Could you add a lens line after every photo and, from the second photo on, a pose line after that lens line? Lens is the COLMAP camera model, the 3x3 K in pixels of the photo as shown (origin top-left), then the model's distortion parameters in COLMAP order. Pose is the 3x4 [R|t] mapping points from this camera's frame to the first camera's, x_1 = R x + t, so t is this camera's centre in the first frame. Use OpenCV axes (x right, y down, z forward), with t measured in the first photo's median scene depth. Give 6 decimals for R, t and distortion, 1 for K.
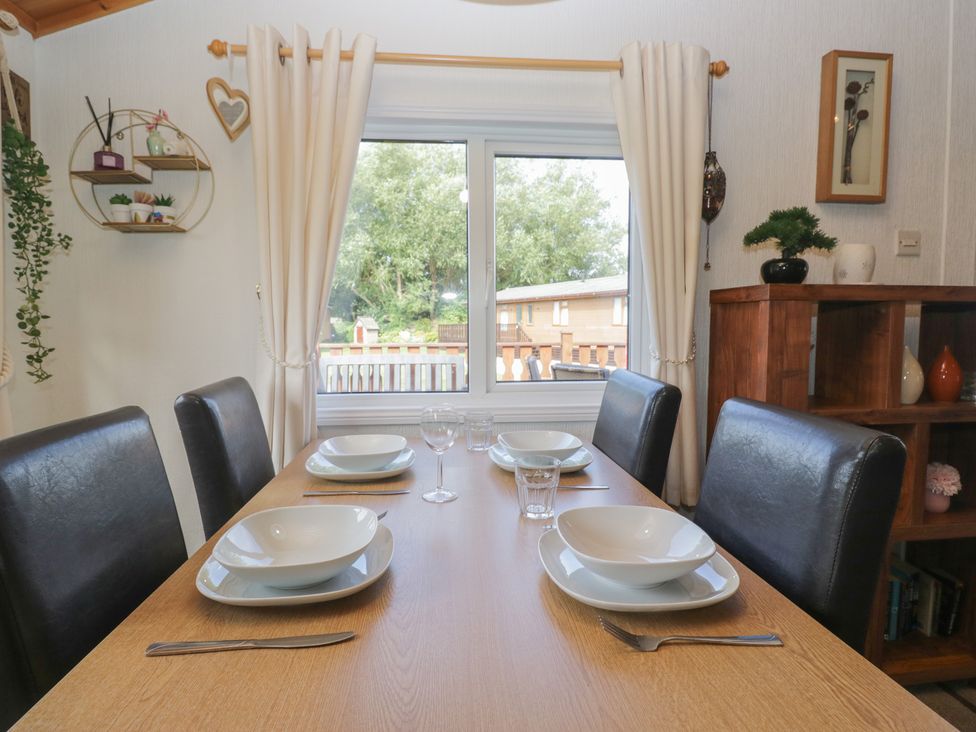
lens RADIAL K [[513.3, 0, 486.6], [0, 513.3, 362.0], [0, 0, 1]] dist [0.002451, -0.014340]
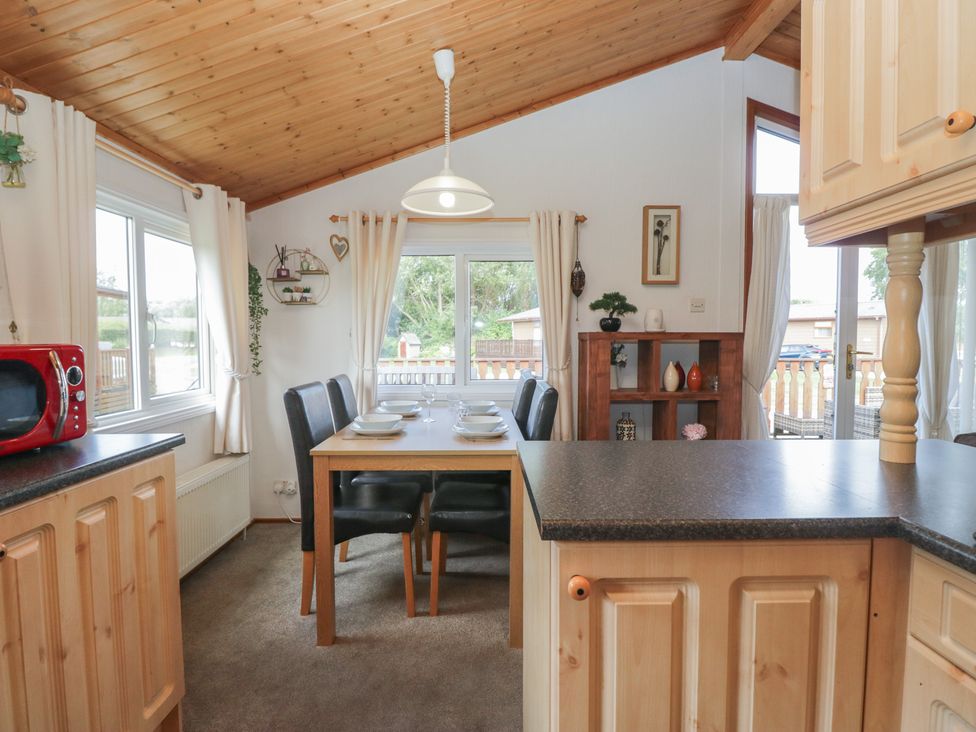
lens RADIAL K [[513.3, 0, 486.6], [0, 513.3, 362.0], [0, 0, 1]] dist [0.002451, -0.014340]
pose [[0.996672, 0.005600, -0.081326, 0.259293], [-0.007862, 0.999590, -0.027516, 0.028112], [0.081139, 0.028064, 0.996308, -0.978727]]
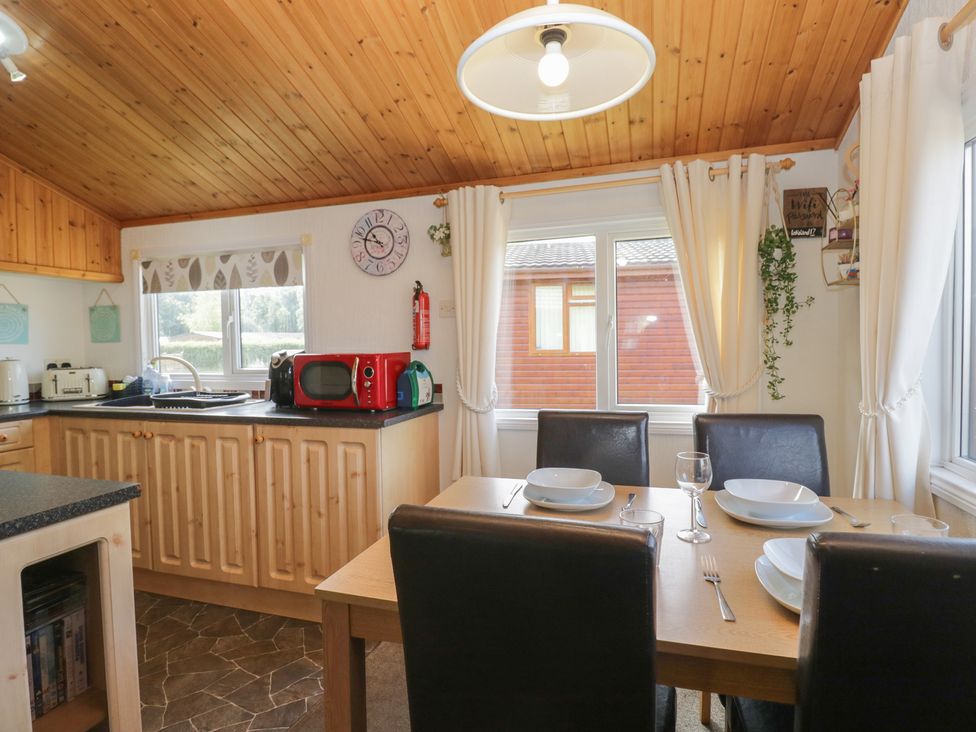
lens RADIAL K [[513.3, 0, 486.6], [0, 513.3, 362.0], [0, 0, 1]] dist [0.002451, -0.014340]
pose [[-0.379891, 0.044295, -0.923970, 0.707219], [-0.050047, 0.996406, 0.068344, -0.115645], [0.923676, 0.072205, -0.376309, 0.659336]]
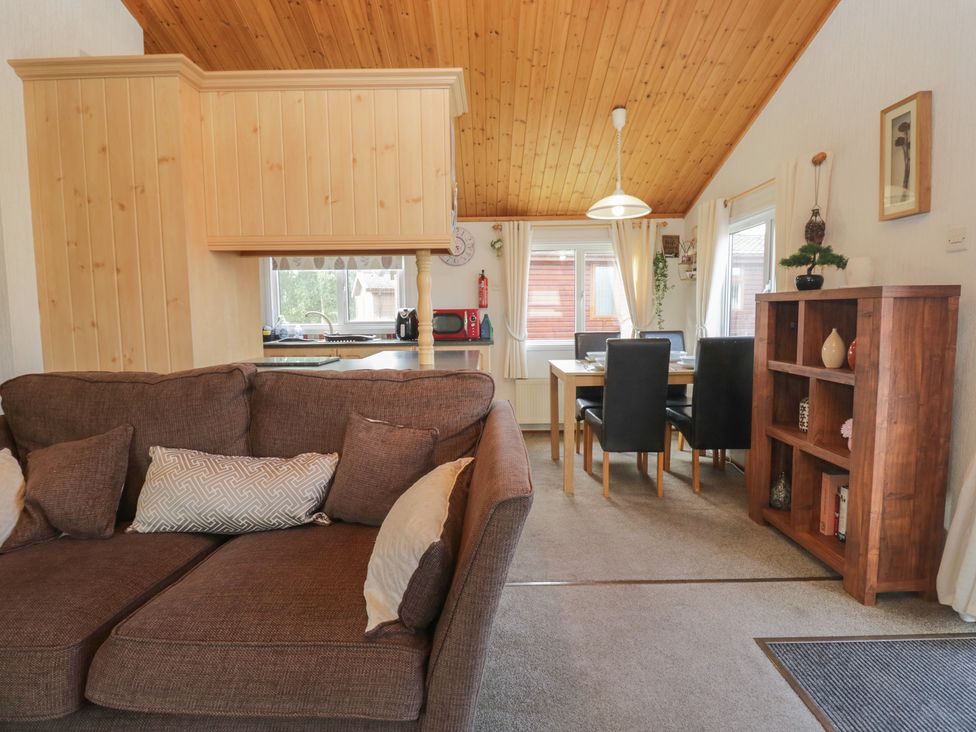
lens RADIAL K [[513.3, 0, 486.6], [0, 513.3, 362.0], [0, 0, 1]] dist [0.002451, -0.014340]
pose [[-0.086712, 0.096391, -0.991559, 2.262898], [-0.059943, 0.993000, 0.101773, -0.025152], [0.994428, 0.068262, -0.080327, 0.111713]]
